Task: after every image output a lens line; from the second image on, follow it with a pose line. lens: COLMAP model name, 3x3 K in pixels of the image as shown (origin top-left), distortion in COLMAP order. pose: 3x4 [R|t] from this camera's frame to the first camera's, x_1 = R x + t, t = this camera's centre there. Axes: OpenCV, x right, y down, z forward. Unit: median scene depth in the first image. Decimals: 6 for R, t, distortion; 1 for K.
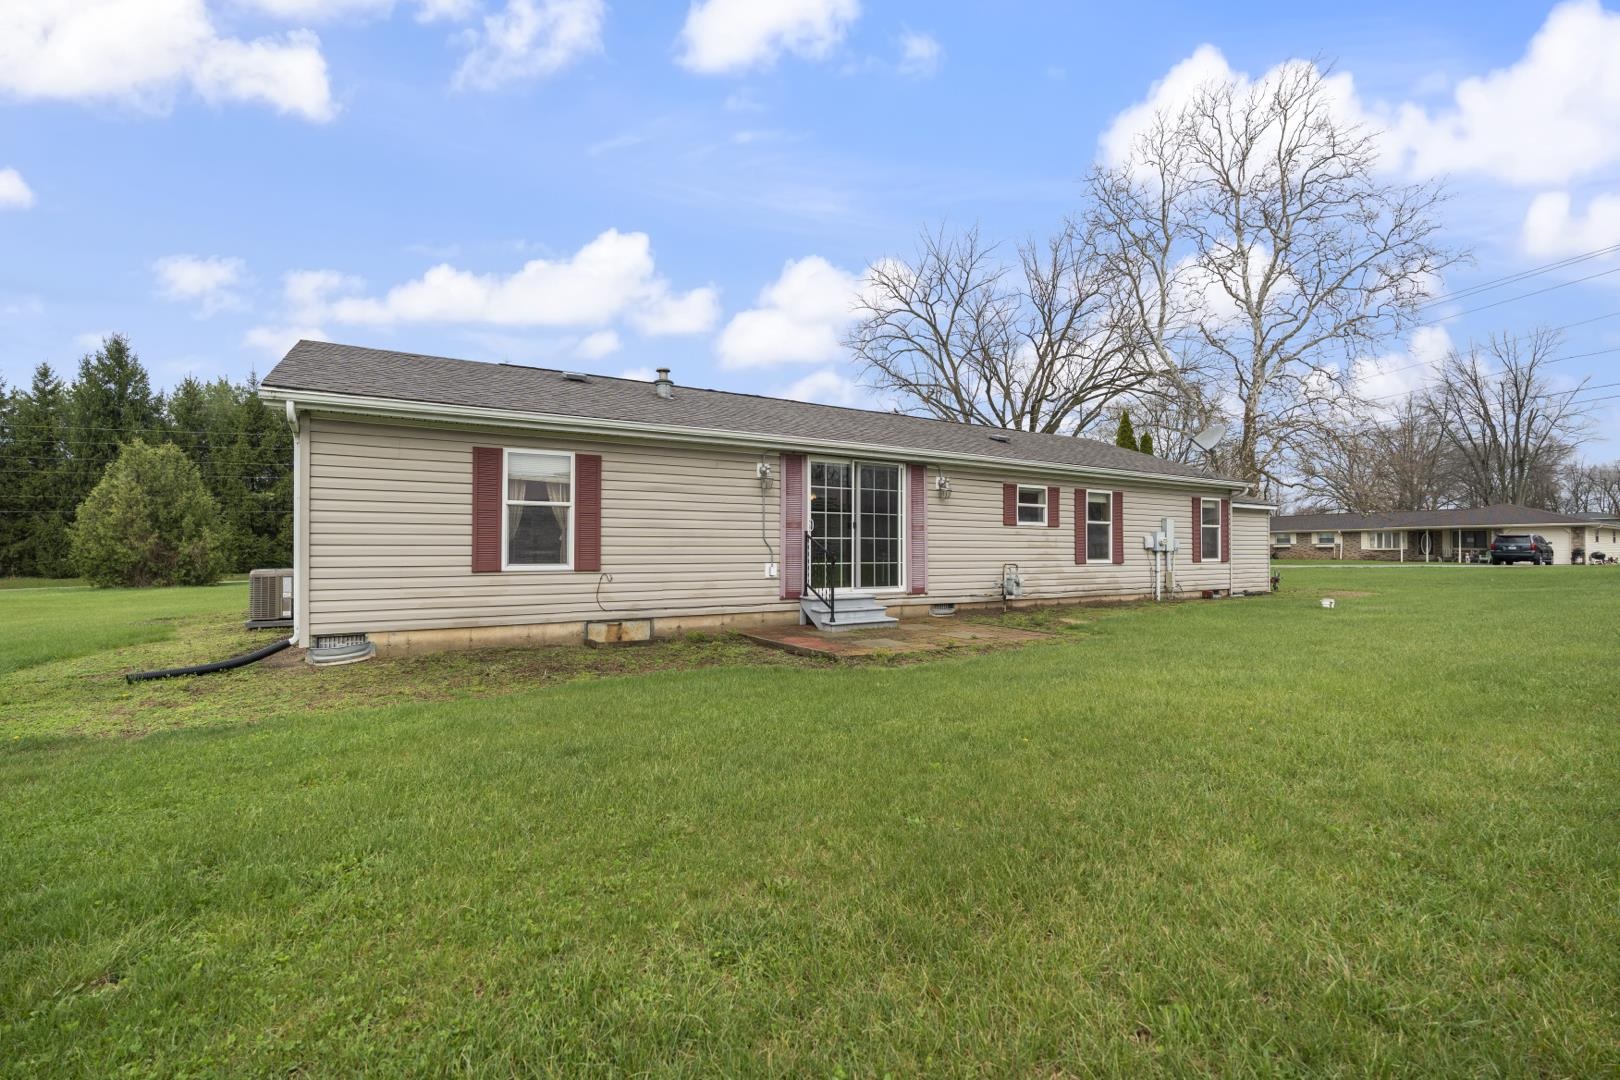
lens RADIAL K [[714.0, 0, 806.3], [0, 714.0, 532.2], [0, 0, 1]] dist [-0.002828, 0.000360]
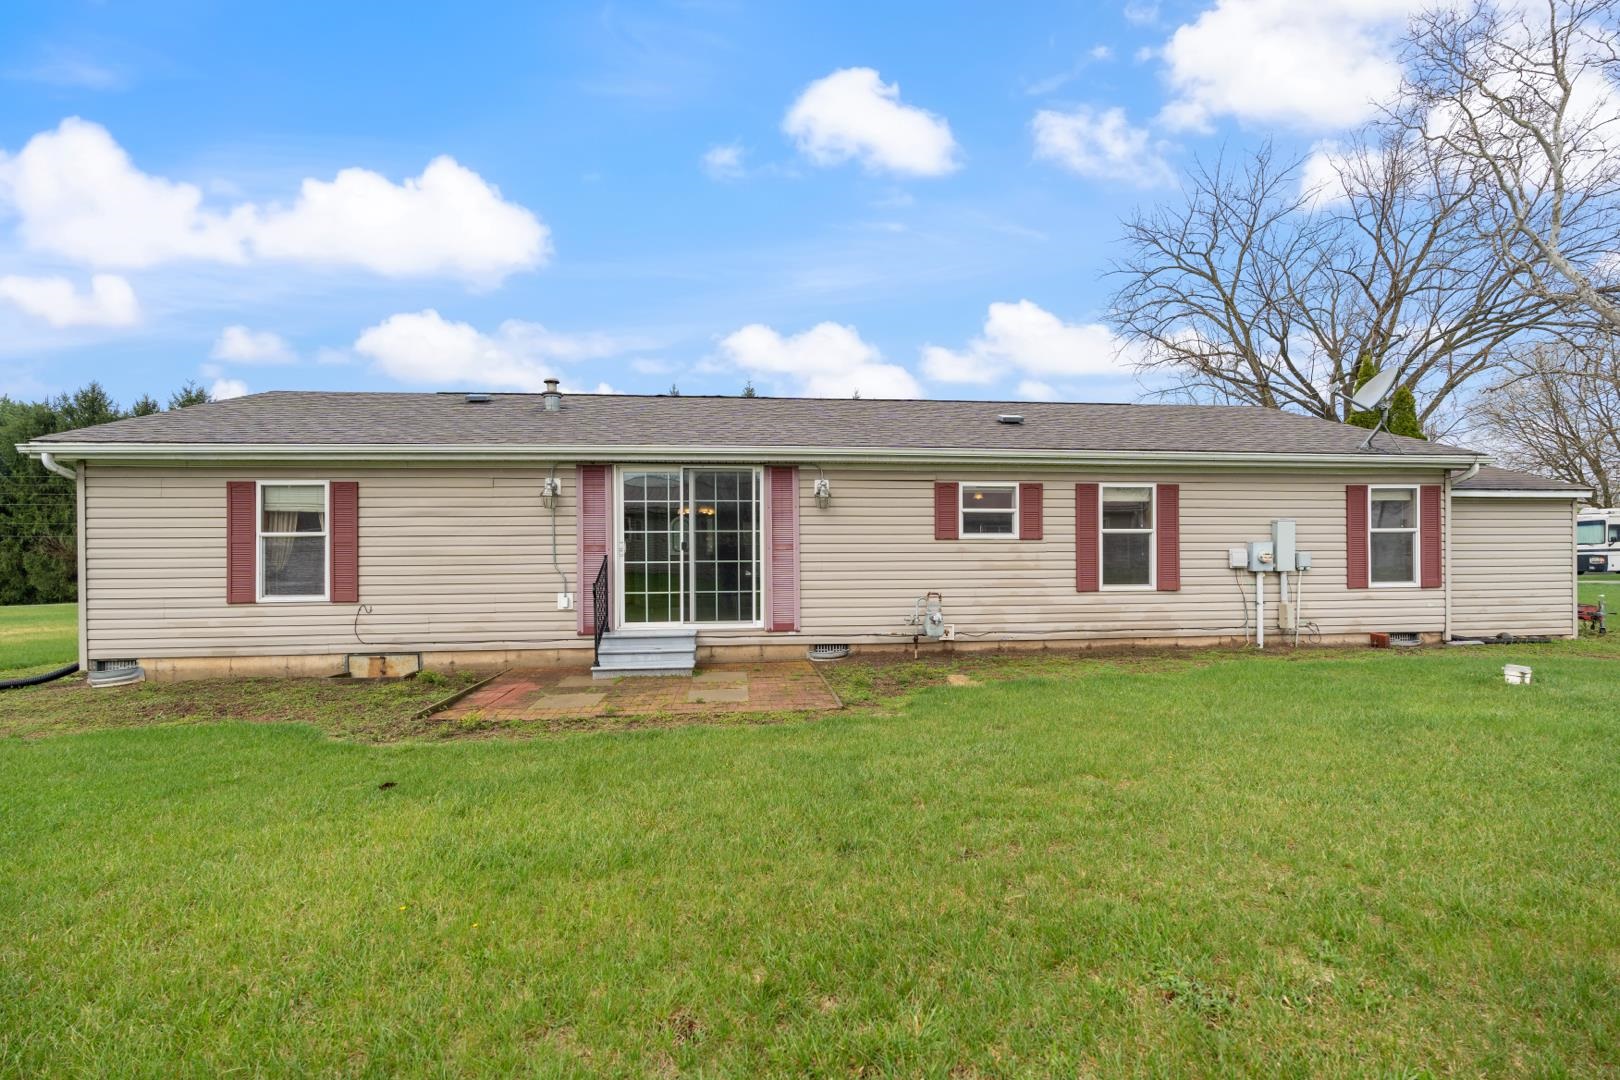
lens RADIAL K [[714.0, 0, 797.4], [0, 714.0, 550.1], [0, 0, 1]] dist [-0.002828, 0.000360]
pose [[0.902413, -0.011877, -0.430709, 0.517577], [0.019725, 0.999711, 0.013760, -0.013517], [0.430421, -0.020913, 0.902386, 0.306455]]
